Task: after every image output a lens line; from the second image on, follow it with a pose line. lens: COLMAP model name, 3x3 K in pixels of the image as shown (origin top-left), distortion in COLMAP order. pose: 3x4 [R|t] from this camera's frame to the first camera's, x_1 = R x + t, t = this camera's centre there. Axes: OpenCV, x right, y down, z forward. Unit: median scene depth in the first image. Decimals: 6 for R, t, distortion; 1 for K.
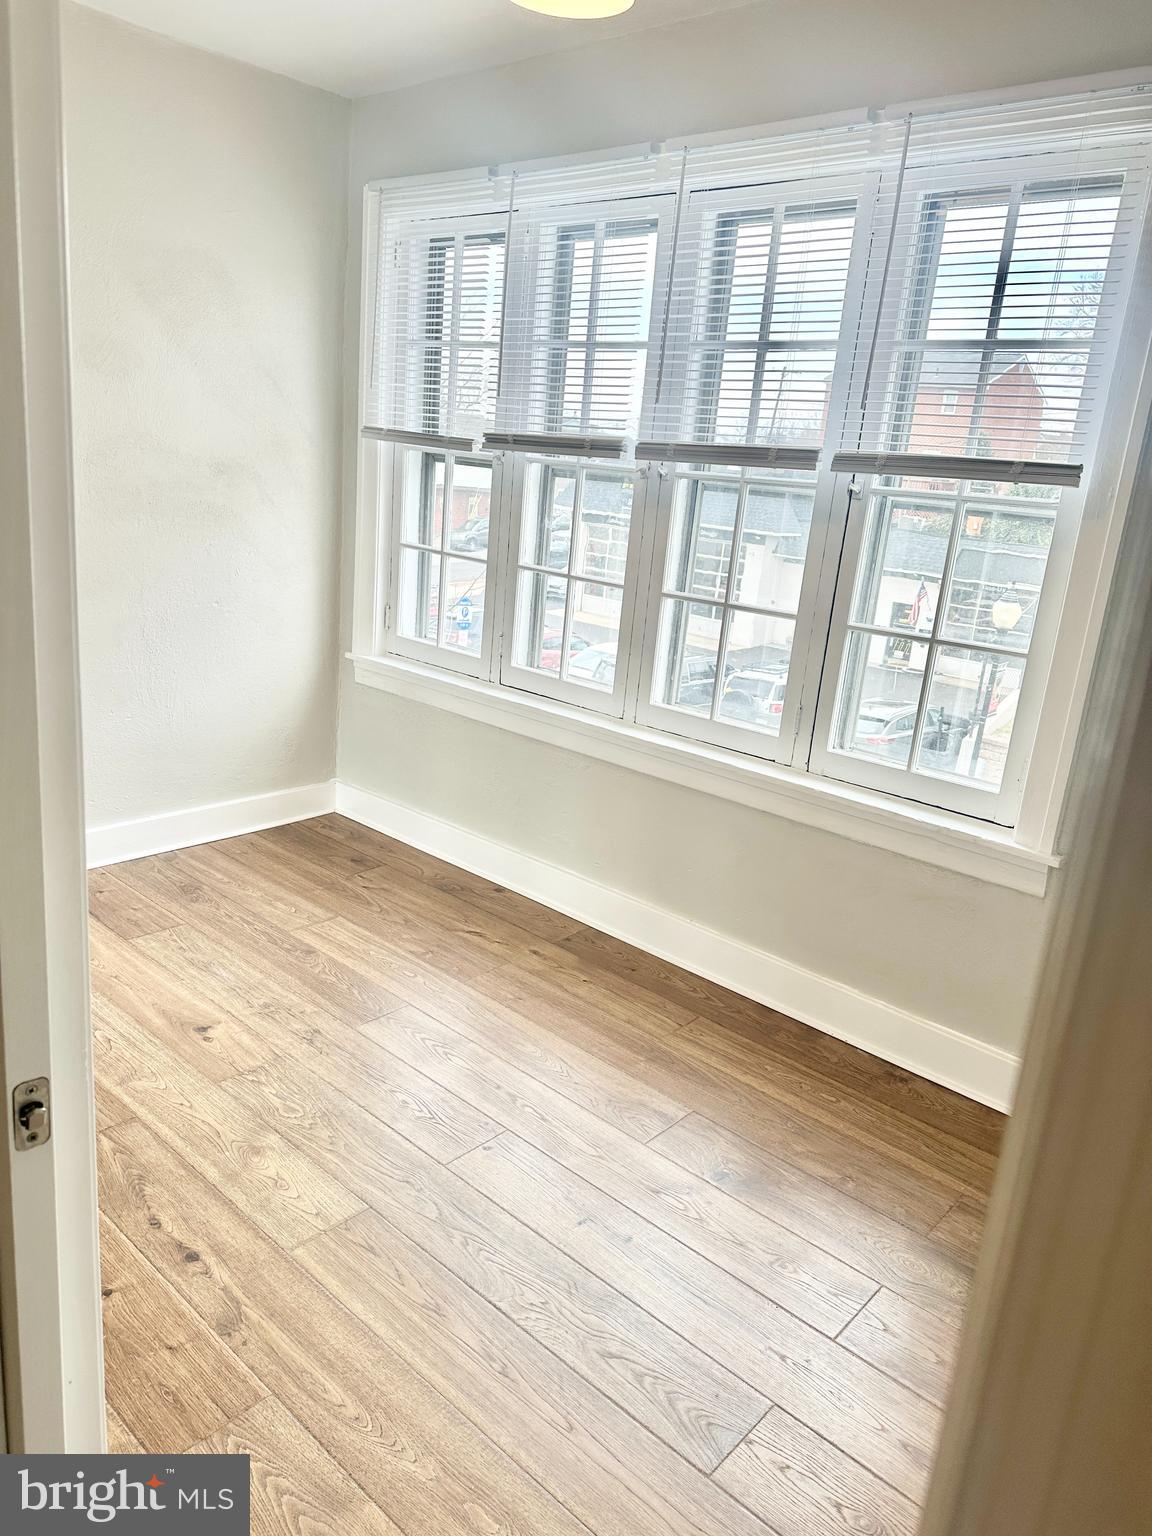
lens RADIAL K [[1090.6, 0, 585.1], [0, 1090.6, 767.5], [0, 0, 1]] dist [0.040141, -0.043867]
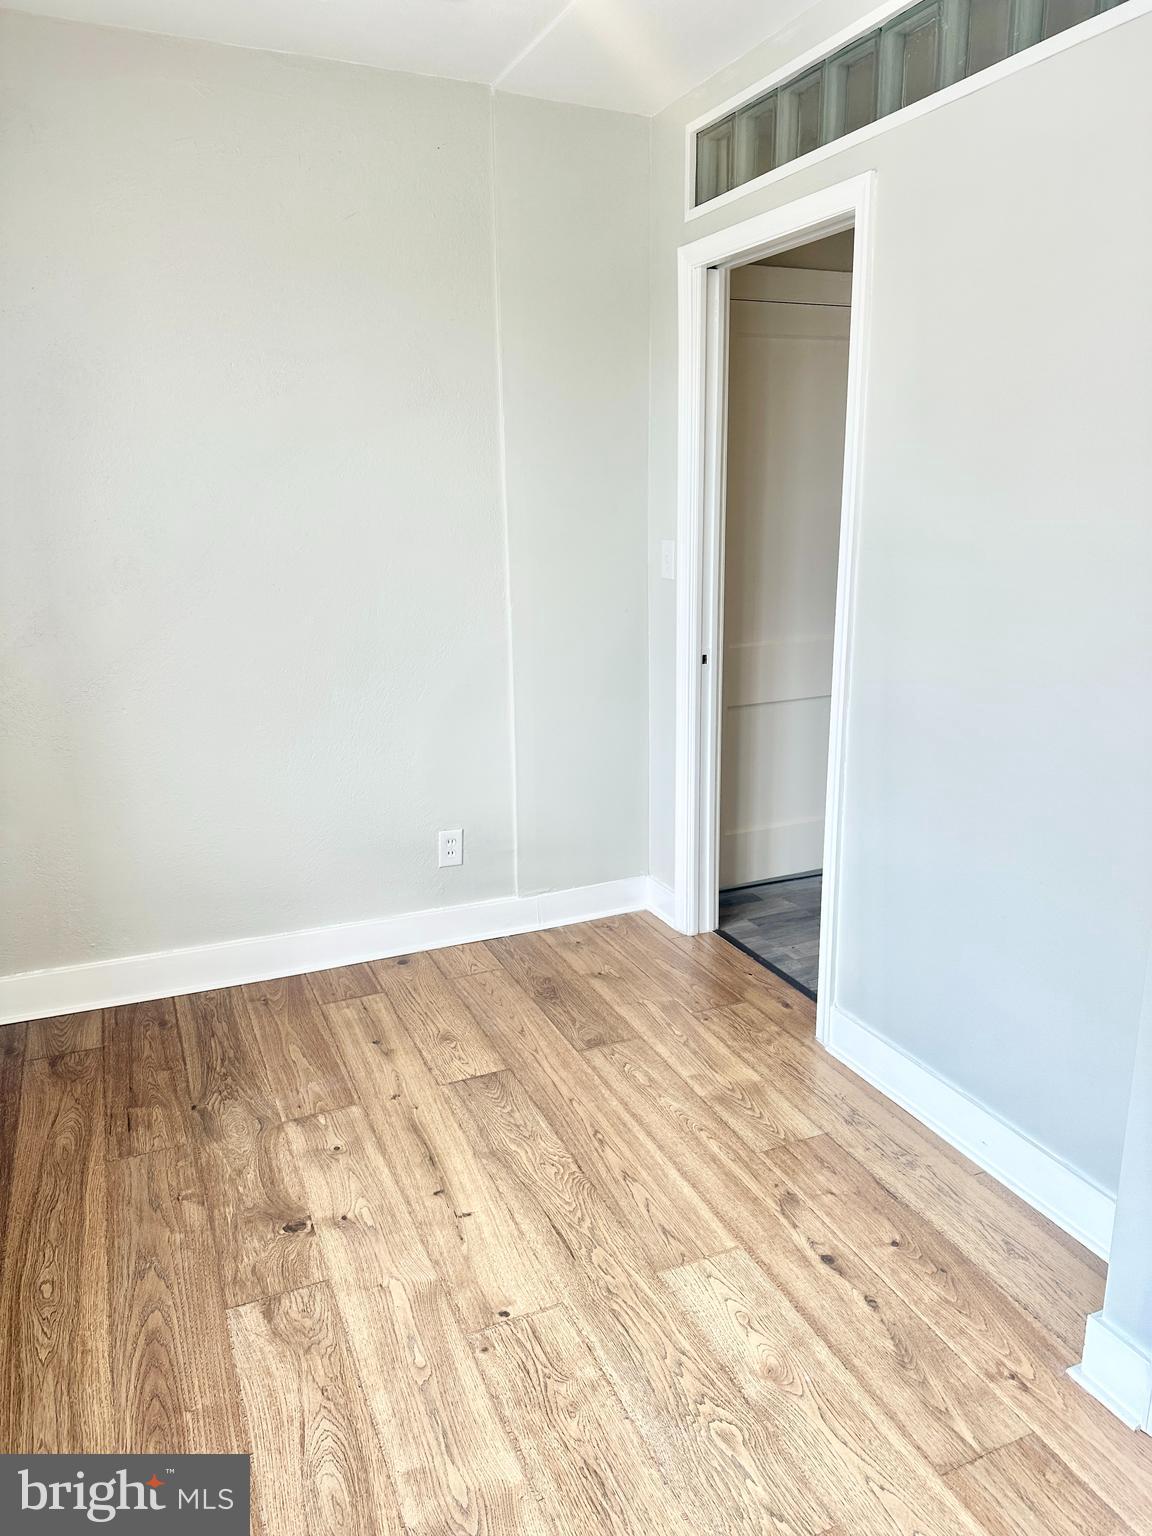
lens RADIAL K [[1090.6, 0, 576.9], [0, 1090.6, 767.0], [0, 0, 1]] dist [0.040141, -0.043867]
pose [[-0.904383, -0.177722, 0.387952, -0.374727], [0.050512, 0.858167, 0.510880, -0.418590], [-0.423722, 0.481627, -0.767134, 1.359628]]
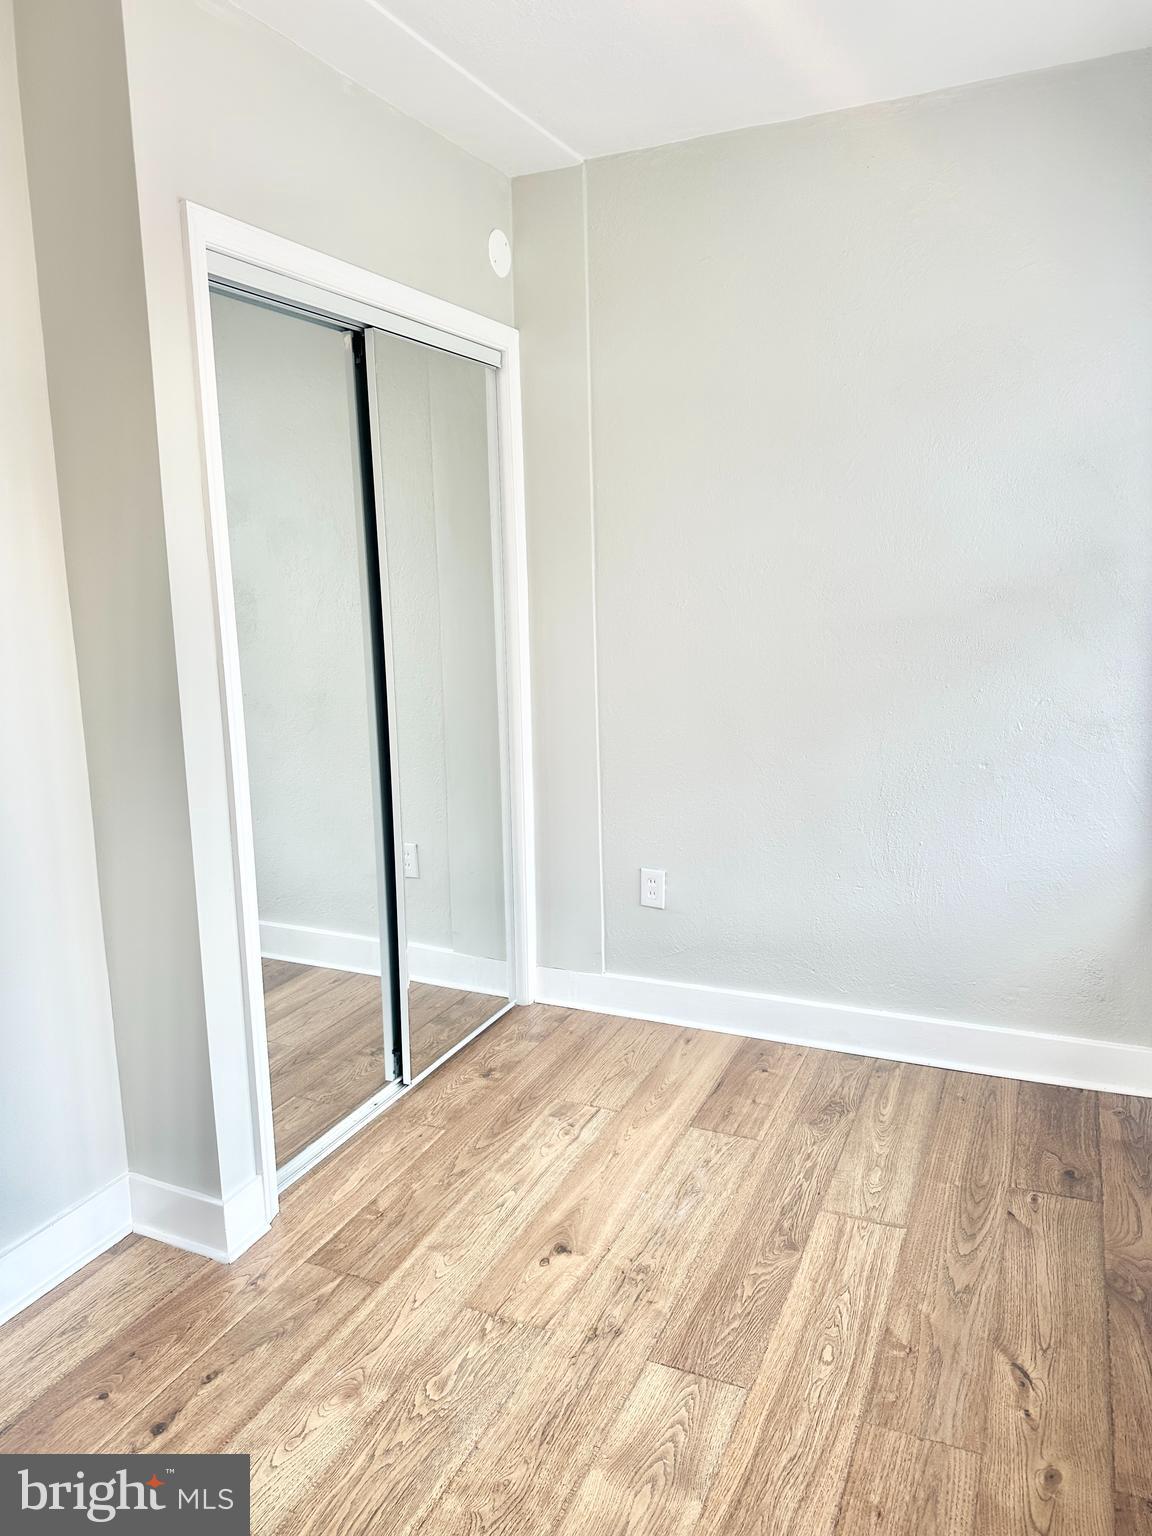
lens RADIAL K [[1090.6, 0, 567.4], [0, 1090.6, 768.9], [0, 0, 1]] dist [0.040141, -0.043867]
pose [[0.284533, 0.087072, -0.954704, 0.470767], [-0.210067, 0.977327, 0.026529, -0.161179], [0.935368, 0.193004, 0.296372, 0.755642]]
